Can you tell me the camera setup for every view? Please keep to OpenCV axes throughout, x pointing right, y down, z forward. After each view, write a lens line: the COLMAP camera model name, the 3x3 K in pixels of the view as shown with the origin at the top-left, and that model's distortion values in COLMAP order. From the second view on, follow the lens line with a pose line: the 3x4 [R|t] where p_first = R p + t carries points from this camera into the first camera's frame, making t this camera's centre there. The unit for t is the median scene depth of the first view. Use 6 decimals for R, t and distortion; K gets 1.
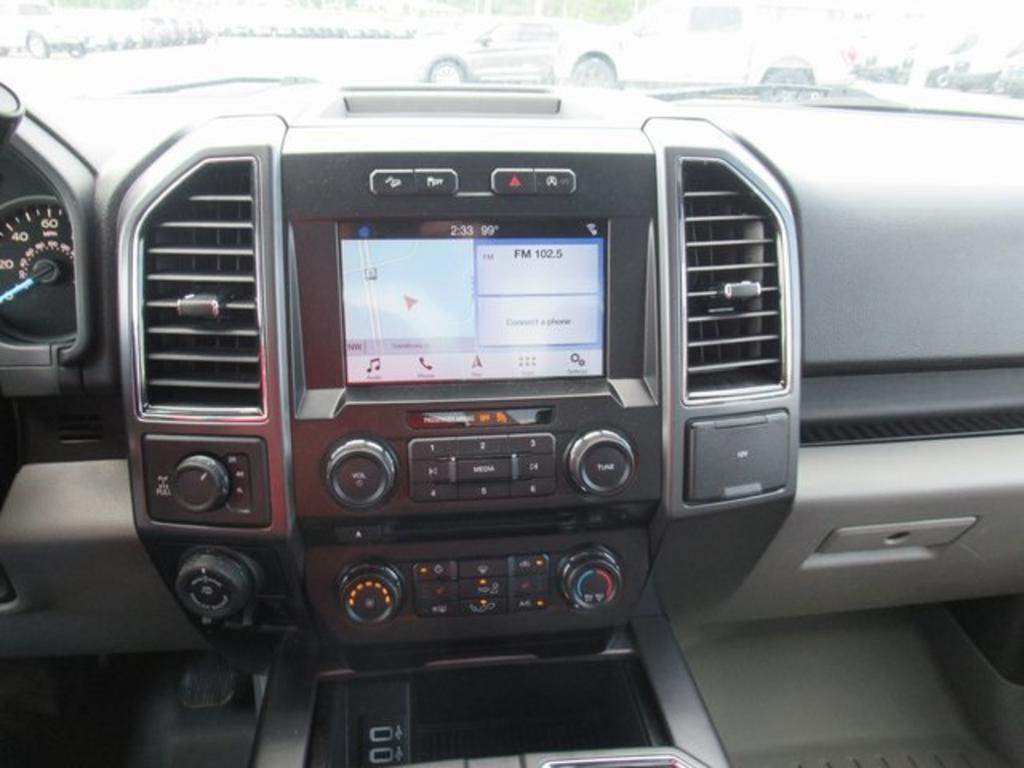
lens RADIAL K [[755.1, 0, 506.6], [0, 755.1, 382.3], [0, 0, 1]] dist [-0.002166, -0.009109]
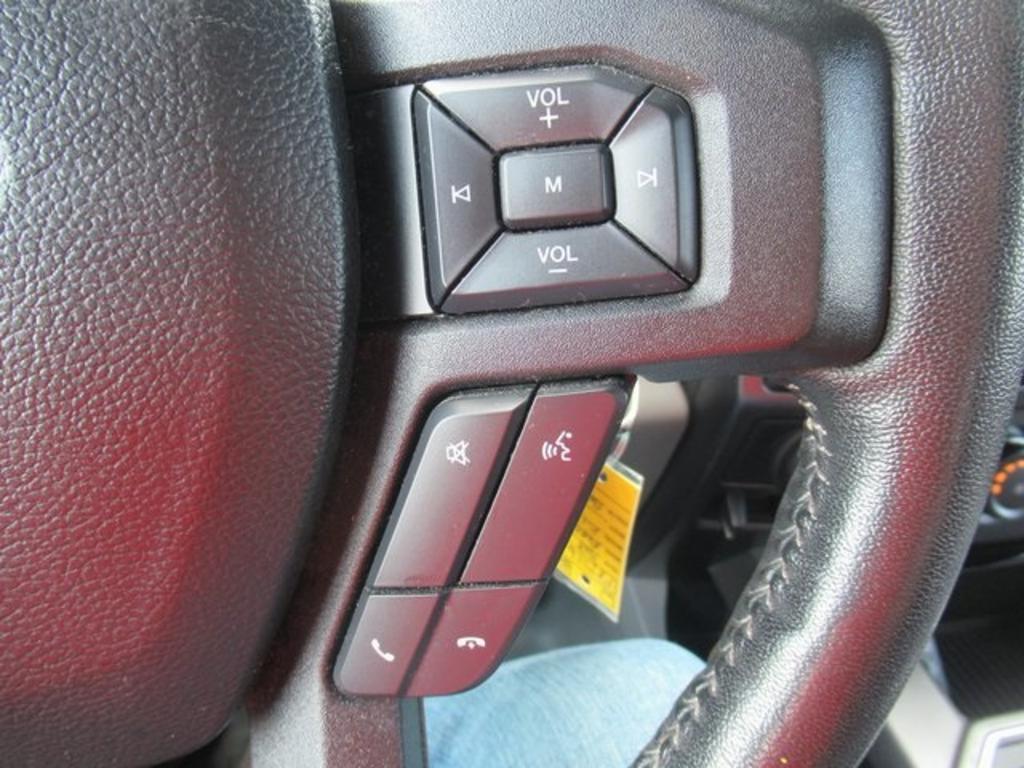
lens RADIAL K [[756.3, 0, 506.8], [0, 756.3, 385.6], [0, 0, 1]] dist [-0.003475, 0.000218]
pose [[0.998935, -0.045730, -0.006174, -0.571586], [0.046132, 0.986424, 0.157606, 0.045250], [-0.001117, -0.157723, 0.987483, 0.246417]]
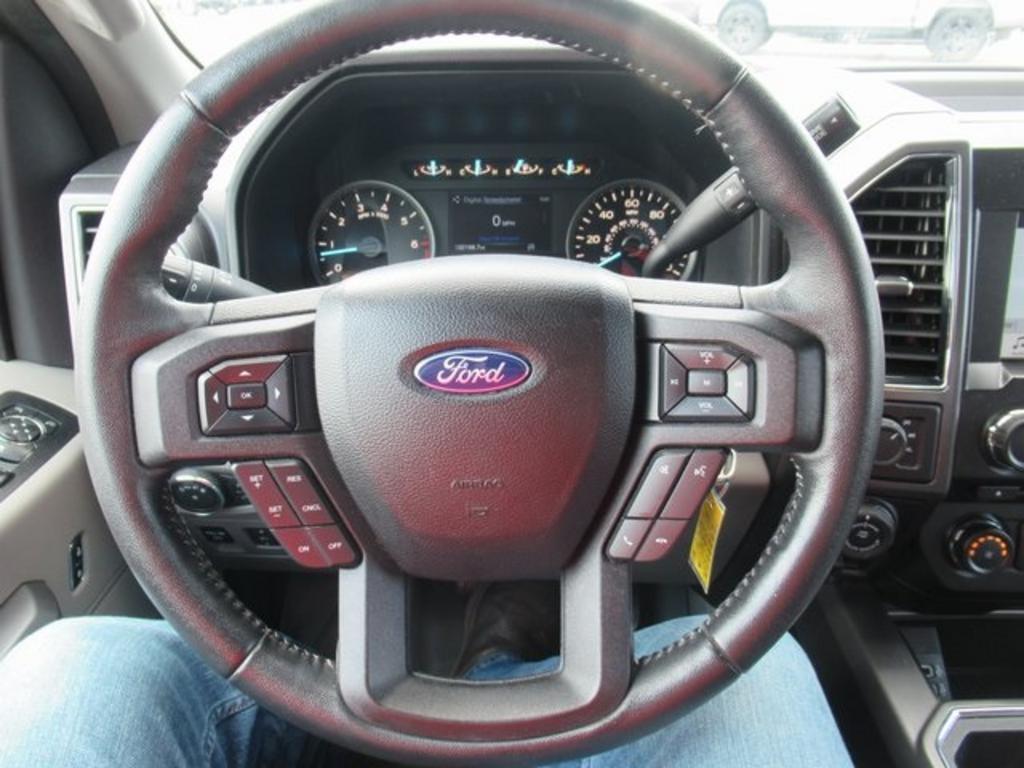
lens RADIAL K [[755.1, 0, 506.6], [0, 755.1, 382.3], [0, 0, 1]] dist [-0.002166, -0.009109]
pose [[0.989385, 0.040136, -0.139665, -0.631173], [-0.031873, 0.997634, 0.060909, -0.006265], [0.141779, -0.055811, 0.988324, -0.160335]]
